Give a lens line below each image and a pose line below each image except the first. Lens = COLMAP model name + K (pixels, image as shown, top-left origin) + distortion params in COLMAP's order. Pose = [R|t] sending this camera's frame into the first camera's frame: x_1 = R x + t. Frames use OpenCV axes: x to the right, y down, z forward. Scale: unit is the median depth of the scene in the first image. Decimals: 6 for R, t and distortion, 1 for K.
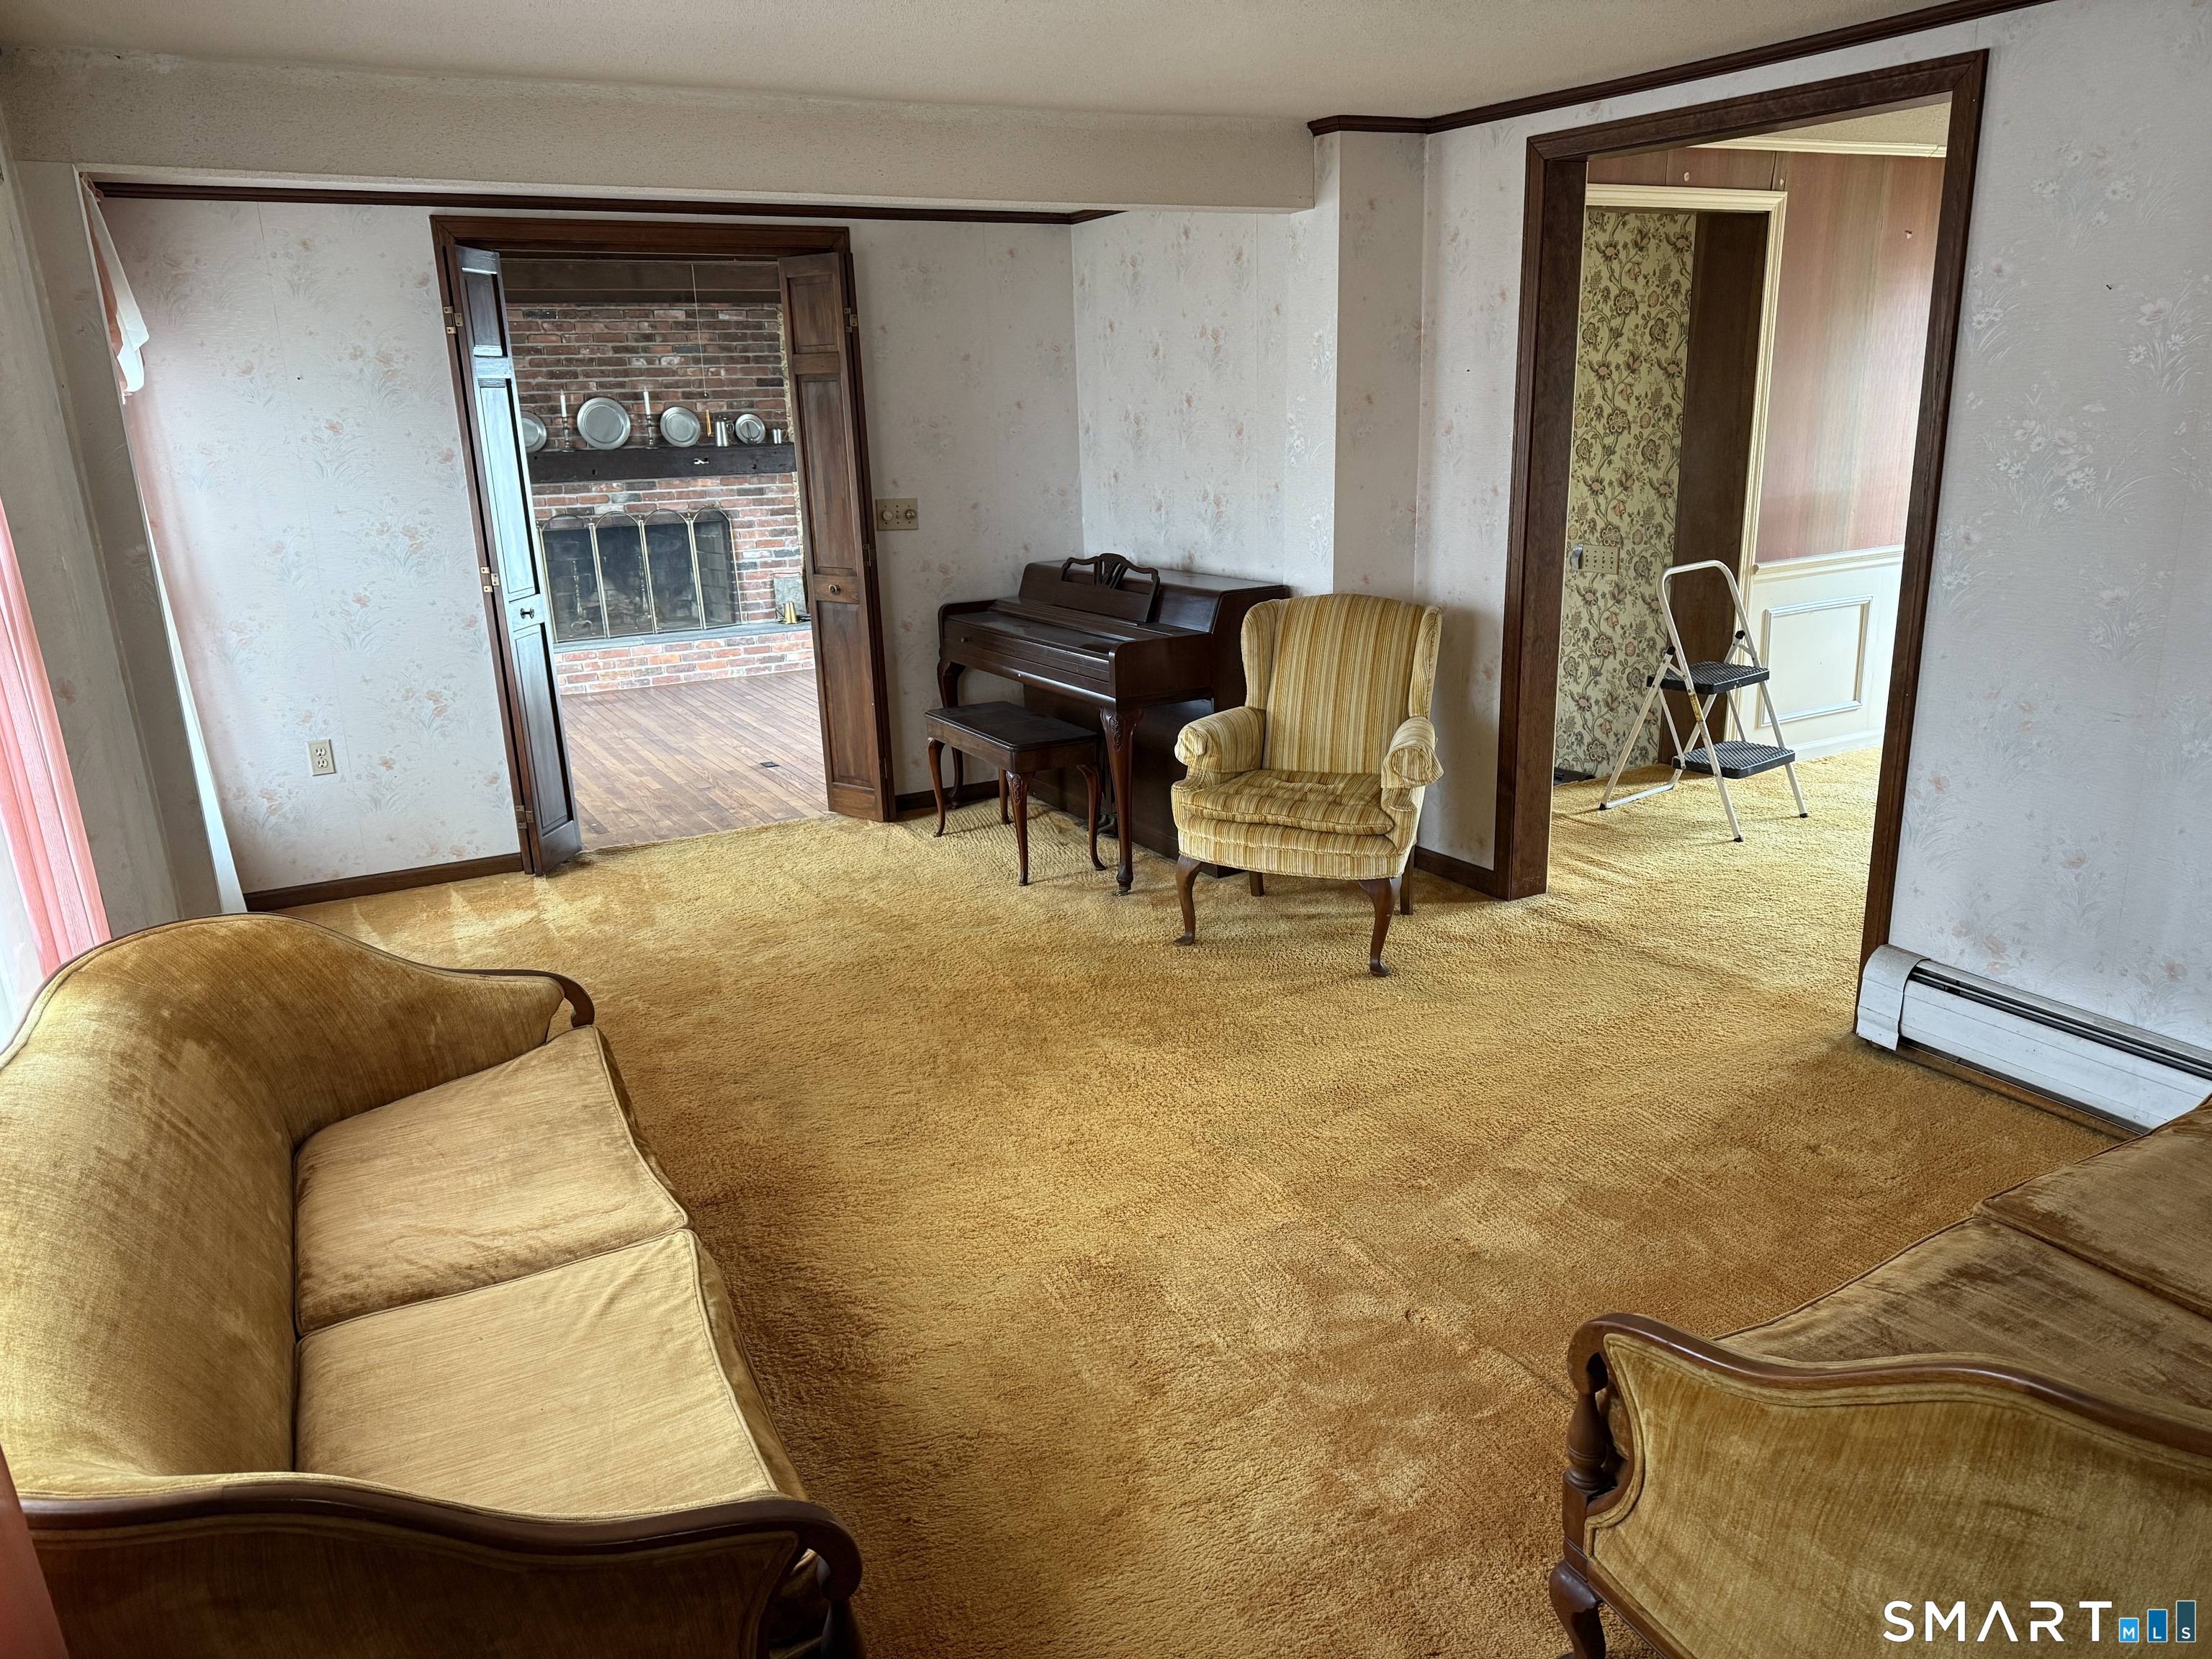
lens RADIAL K [[1584.2, 0, 1138.6], [0, 1584.2, 853.5], [0, 0, 1]] dist [0.110585, -0.120181]
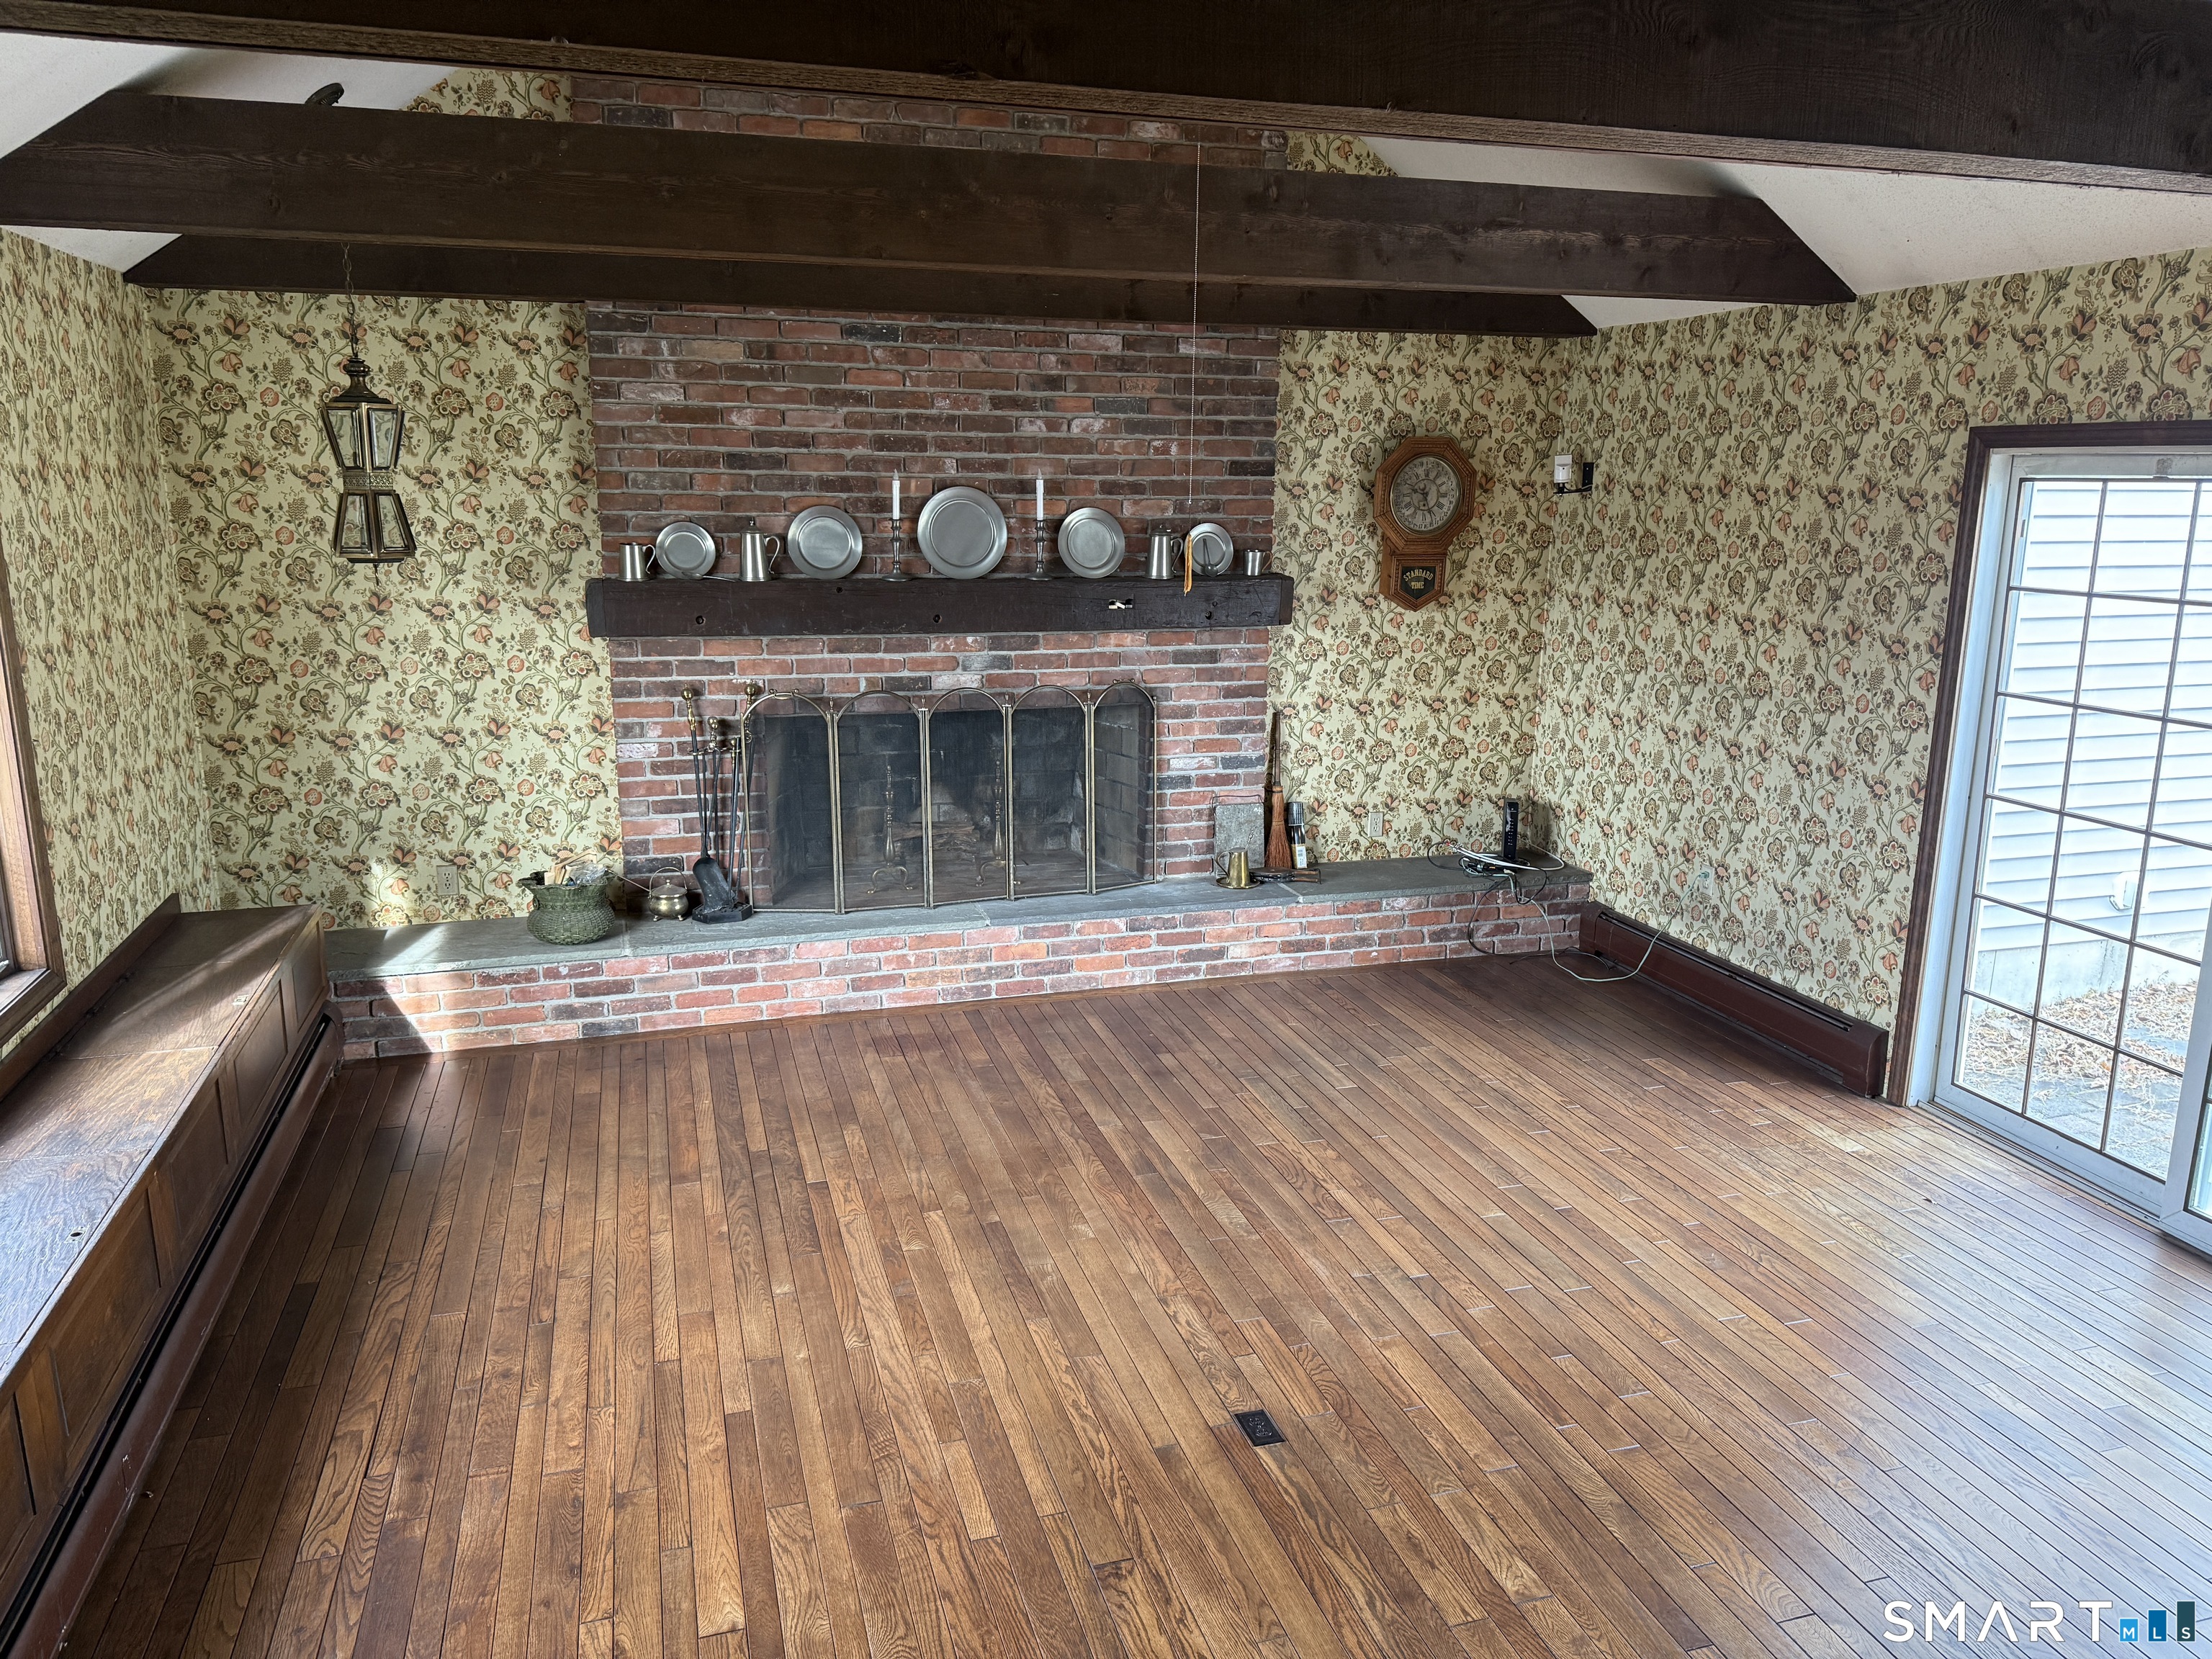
lens RADIAL K [[1584.2, 0, 1156.8], [0, 1584.2, 866.2], [0, 0, 1]] dist [0.110585, -0.120181]
pose [[0.979395, 0.089458, -0.181061, -0.152424], [-0.095166, 0.995194, -0.023070, -0.142573], [0.178127, 0.039826, 0.983201, 0.463305]]
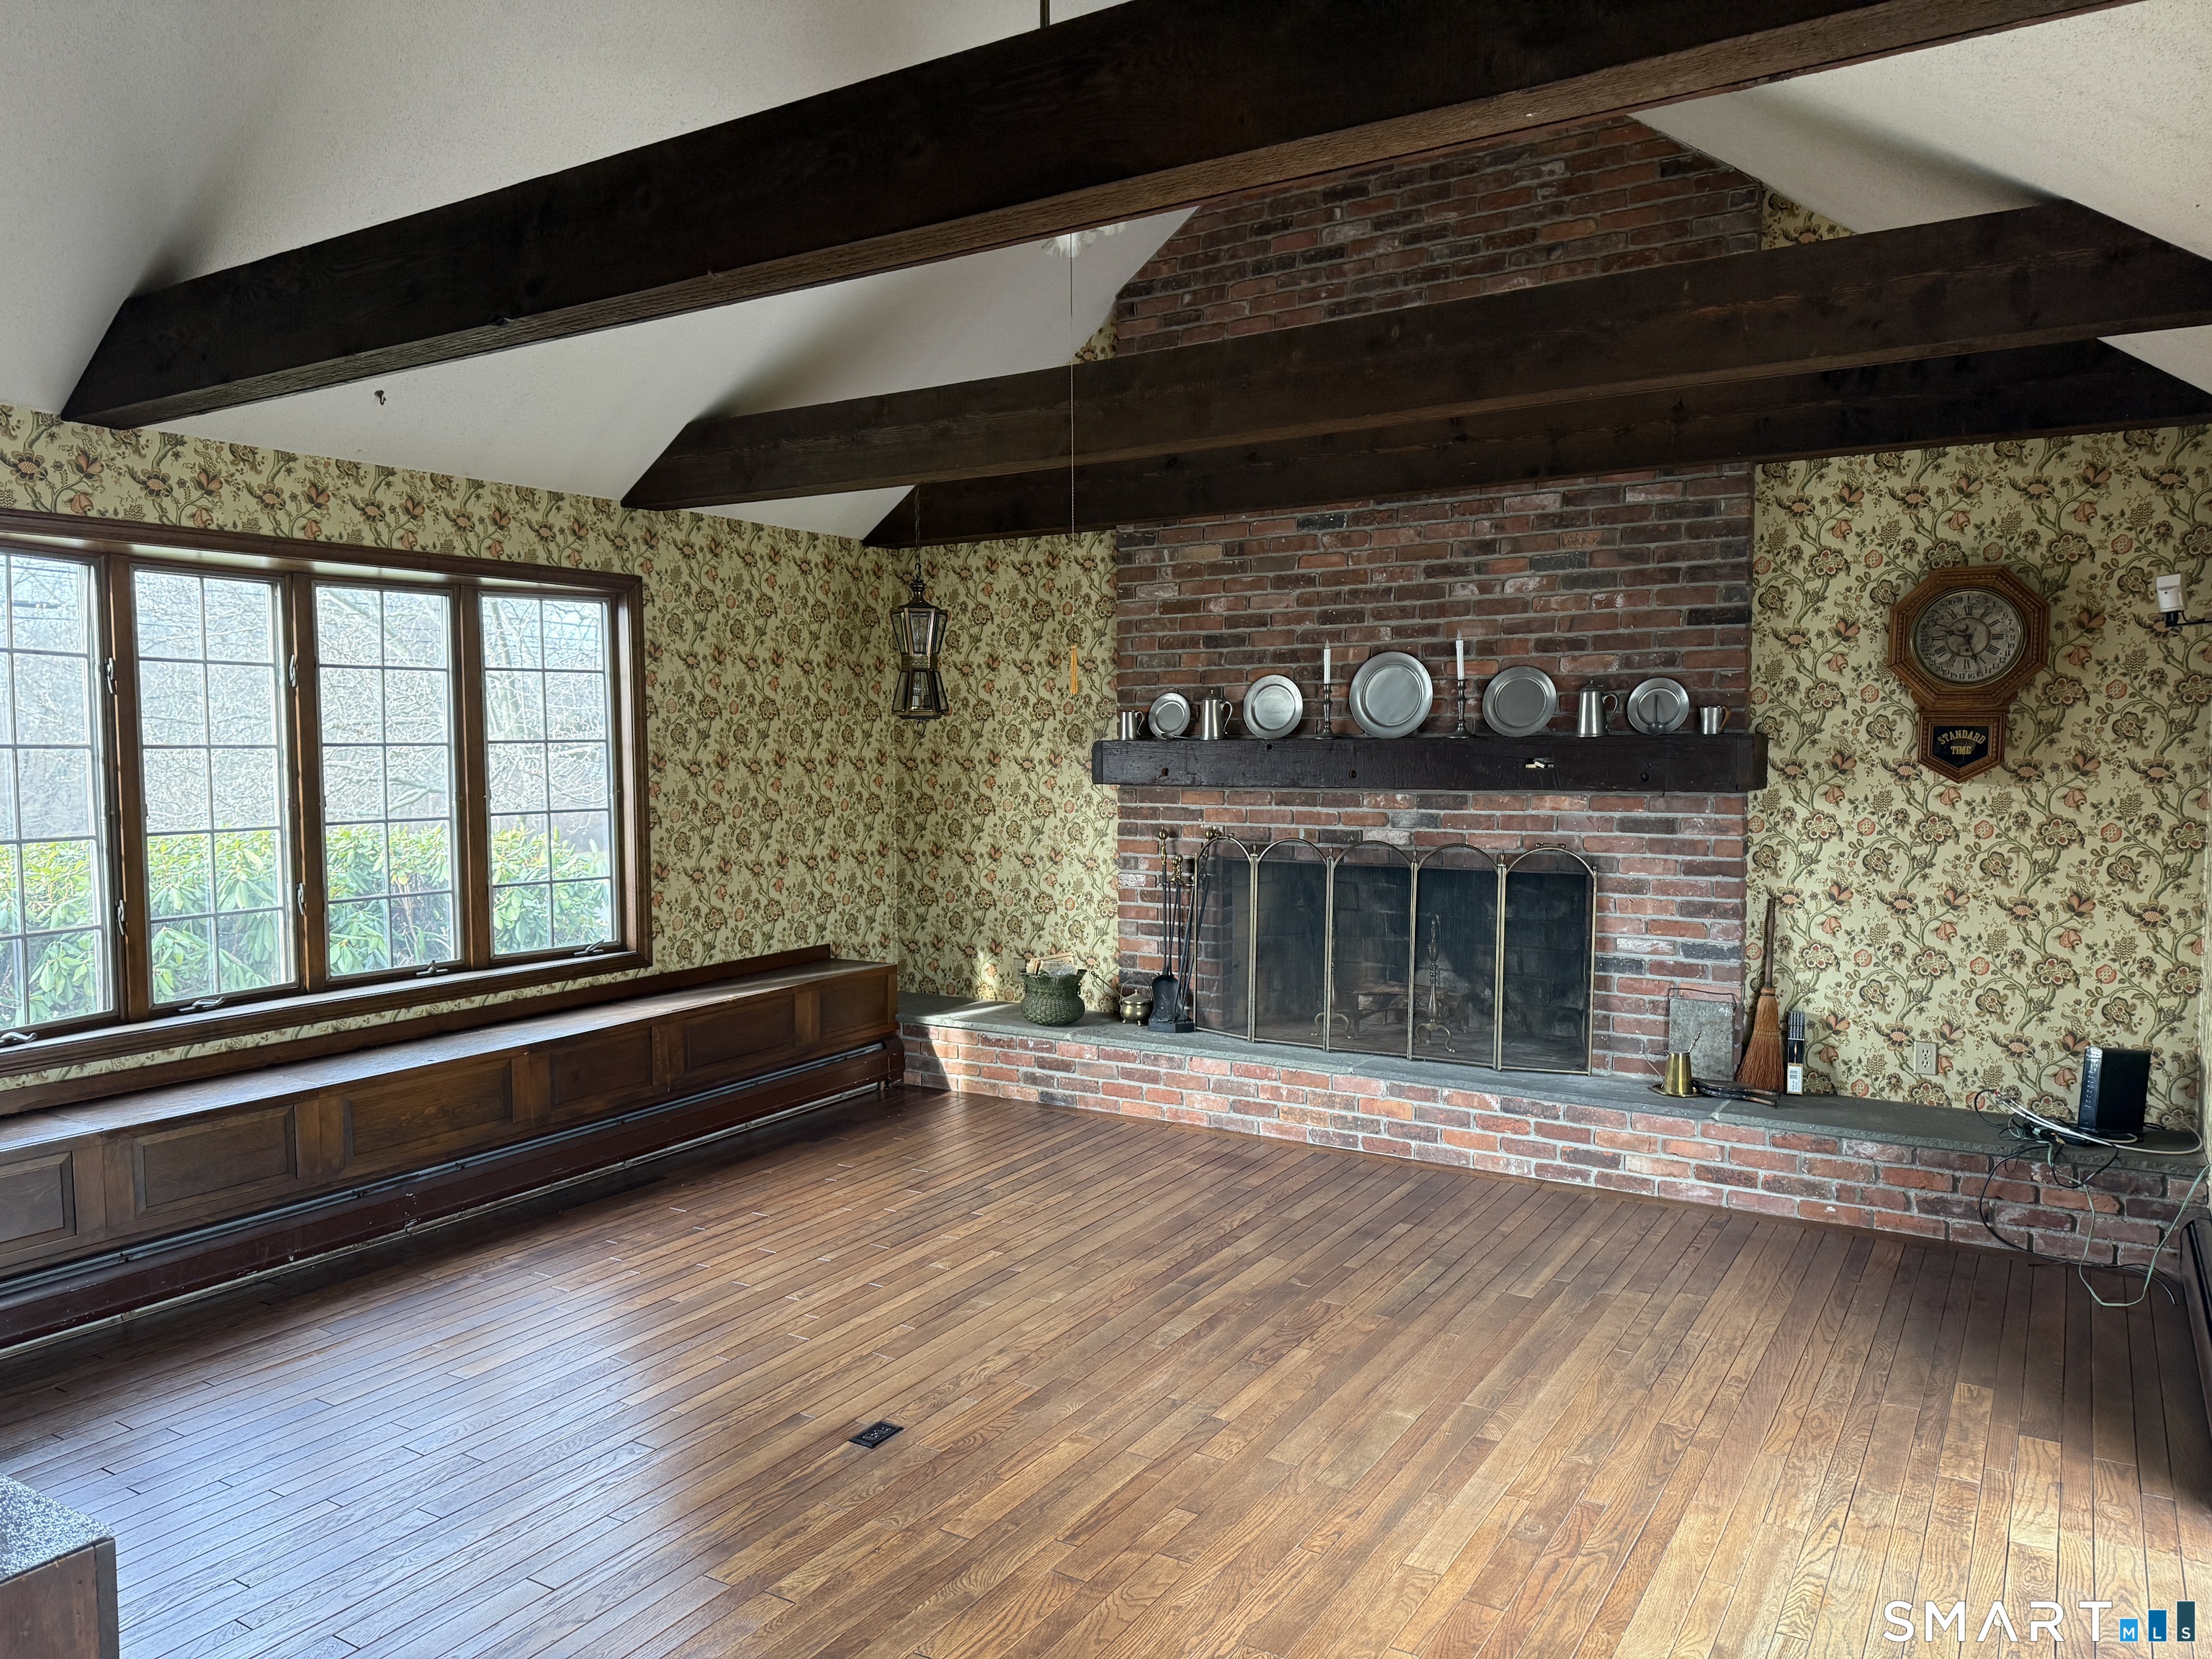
lens RADIAL K [[1584.2, 0, 1024.9], [0, 1584.2, 848.8], [0, 0, 1]] dist [0.110585, -0.120181]
pose [[0.461503, 0.095752, -0.881956, 0.119116], [-0.253527, 0.966932, -0.027686, -0.160311], [0.850140, 0.236377, 0.470518, 0.616372]]
